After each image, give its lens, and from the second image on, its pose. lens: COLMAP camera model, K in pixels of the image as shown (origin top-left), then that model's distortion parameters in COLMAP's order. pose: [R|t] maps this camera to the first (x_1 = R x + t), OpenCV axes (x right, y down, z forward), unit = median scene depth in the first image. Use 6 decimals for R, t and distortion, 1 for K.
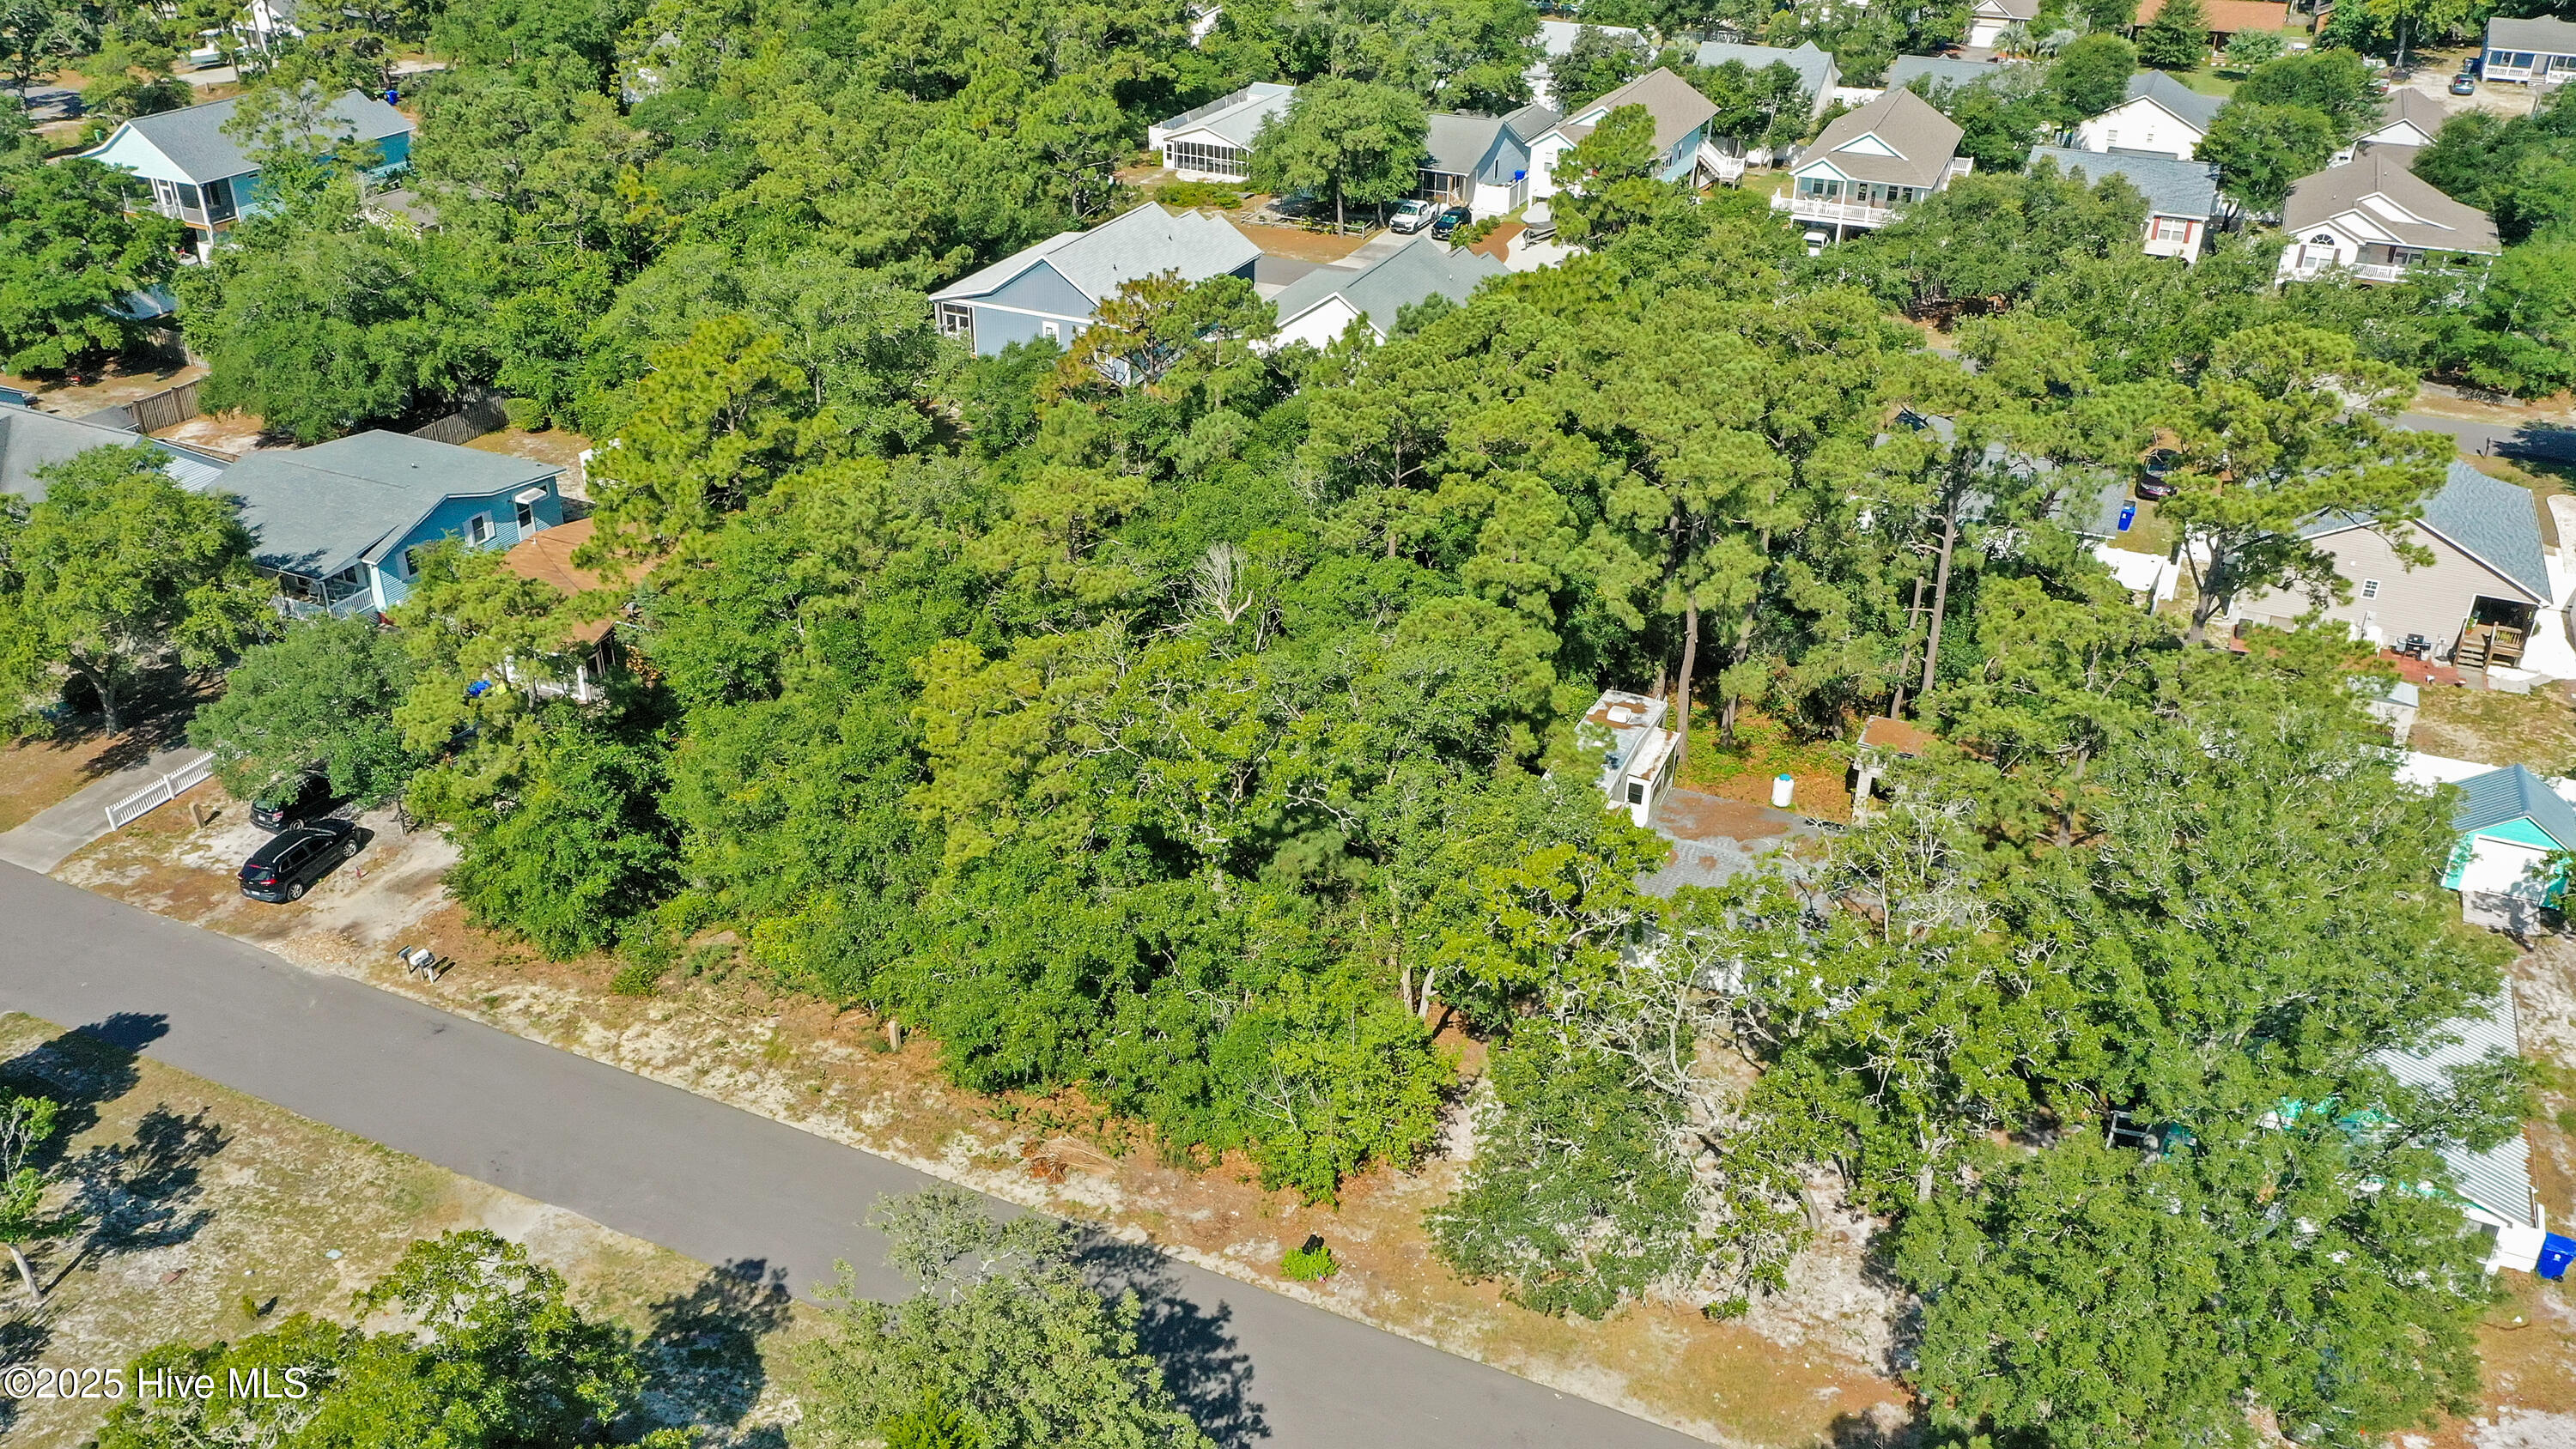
lens RADIAL K [[2072.8, 0, 1292.3], [0, 2072.8, 718.7], [0, 0, 1]] dist [0.012704, -0.006416]
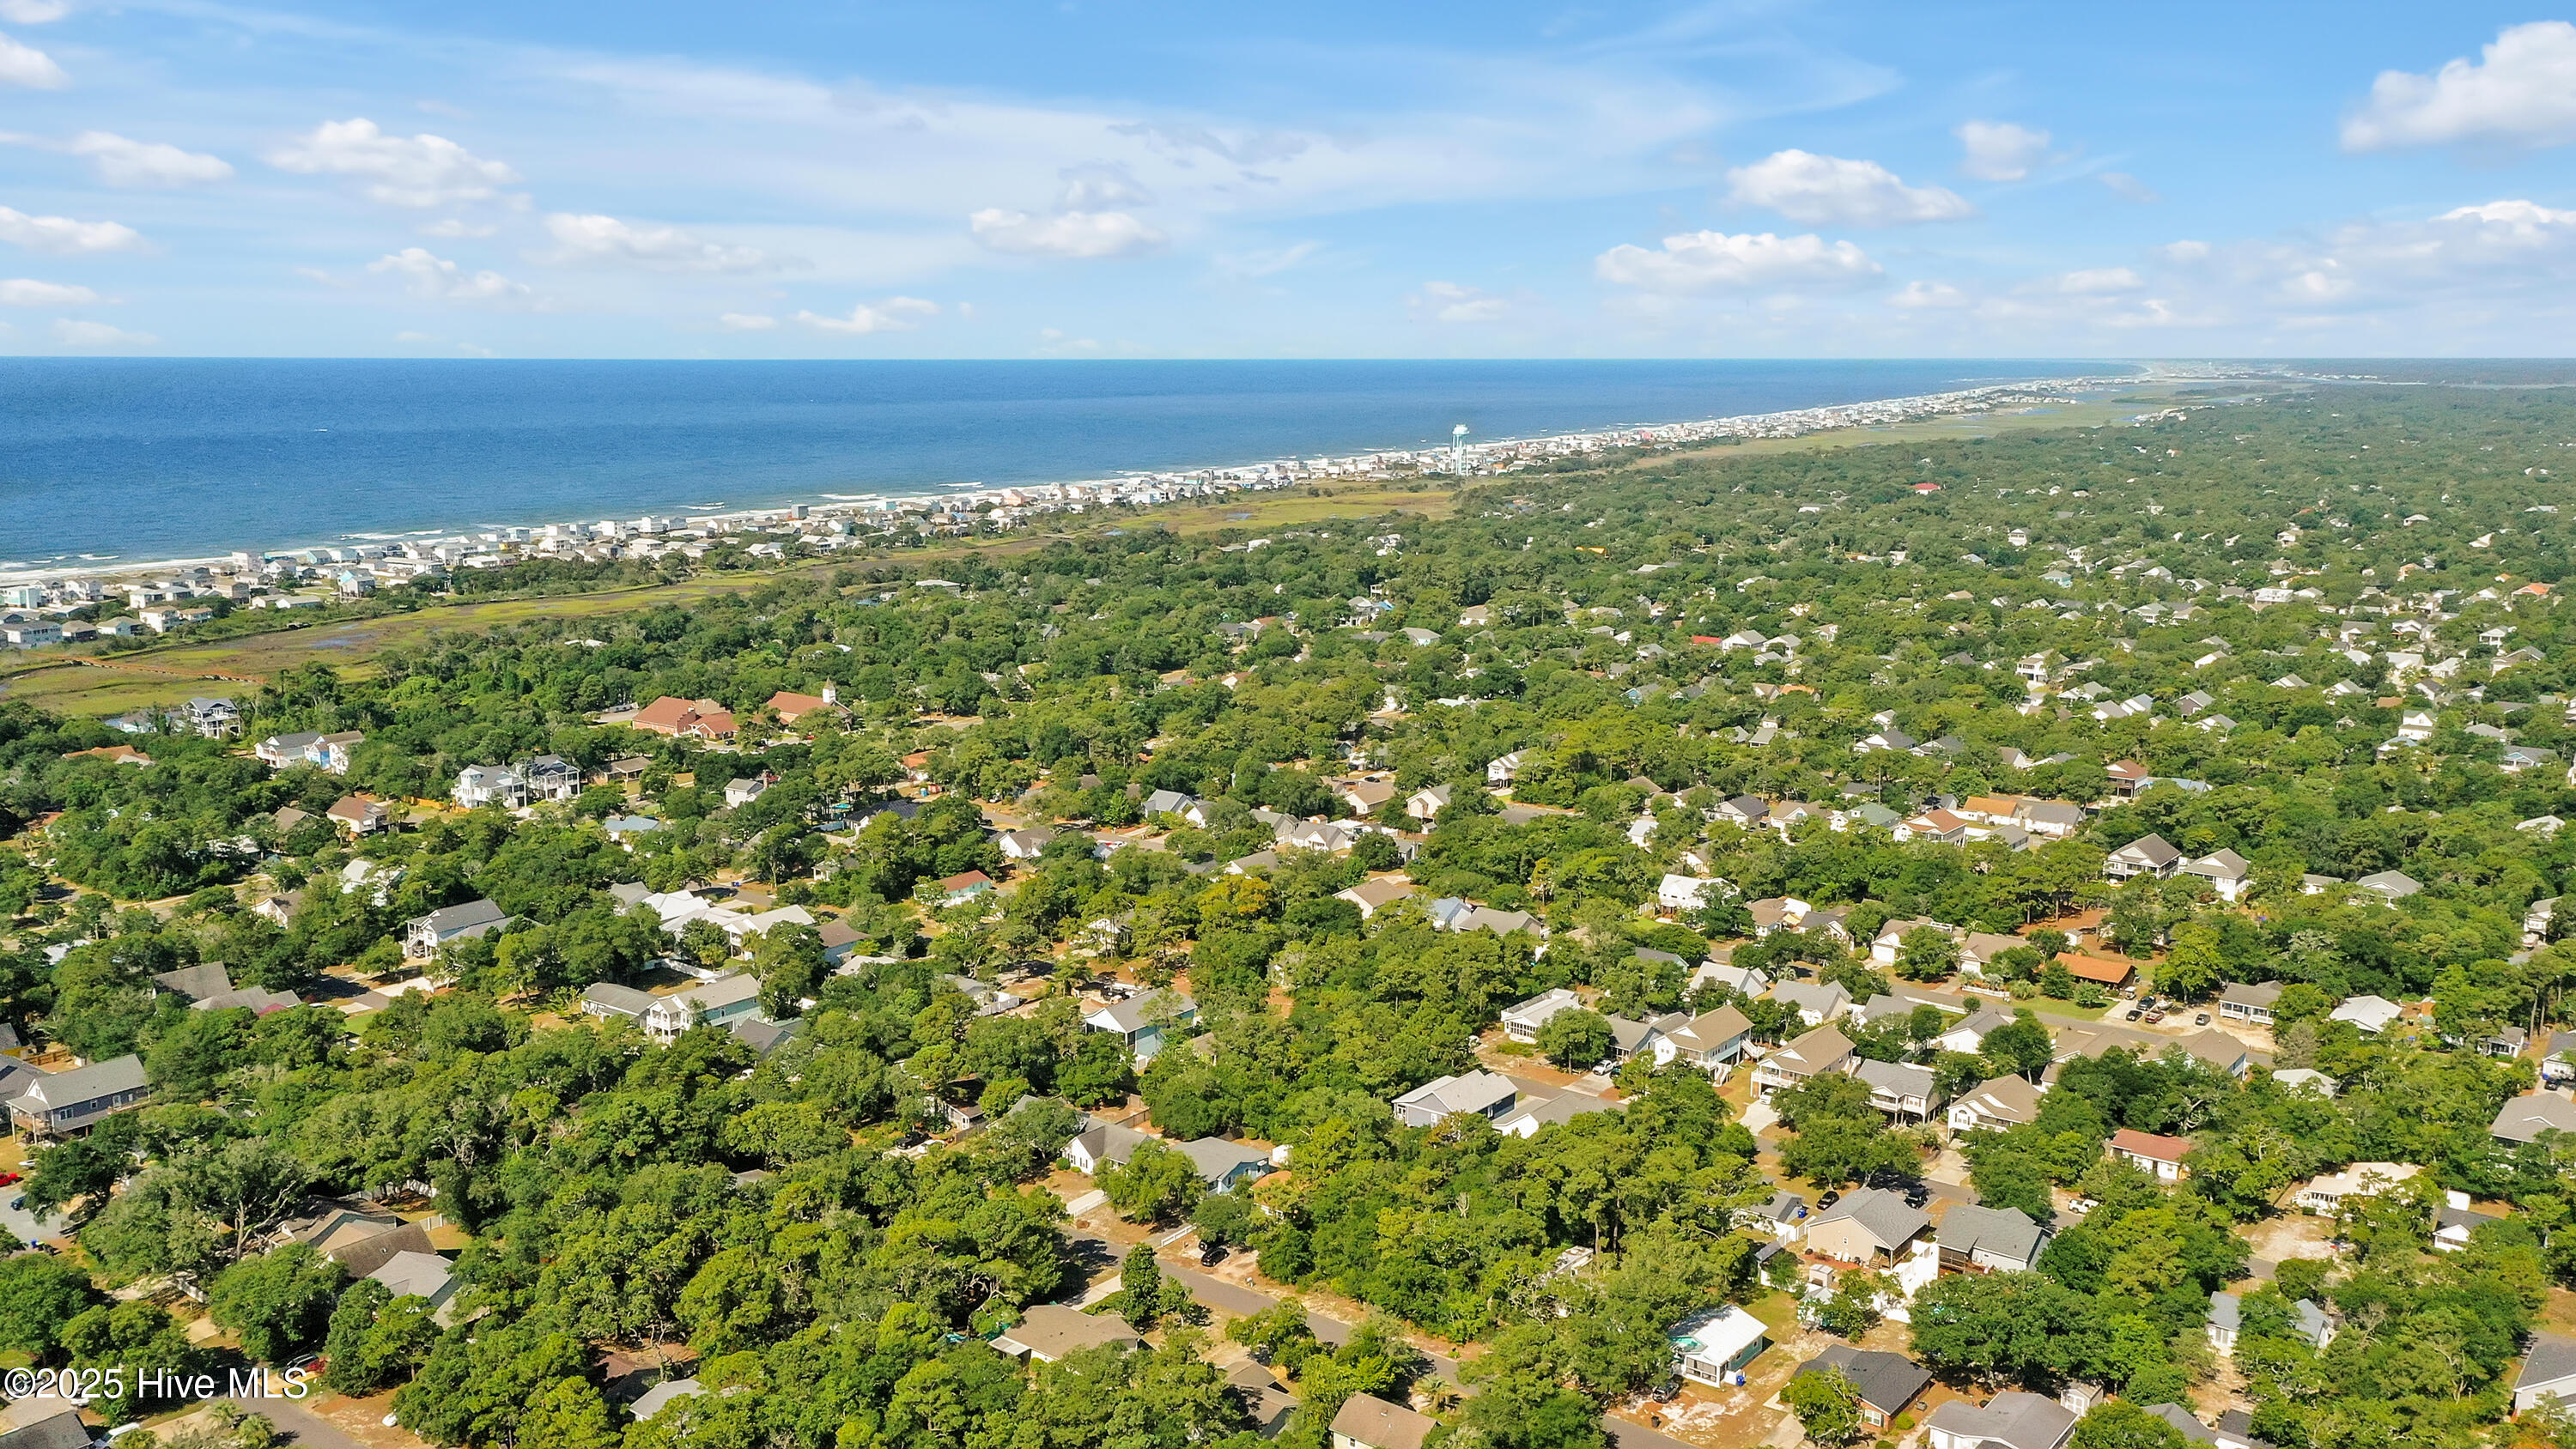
lens RADIAL K [[2072.8, 0, 1292.7], [0, 2072.8, 719.3], [0, 0, 1]] dist [0.012704, -0.006416]
pose [[0.972462, 0.026377, -0.231562, 0.537068], [-0.099857, 0.944911, -0.311724, 0.321085], [0.210584, 0.326263, 0.921524, -2.908420]]
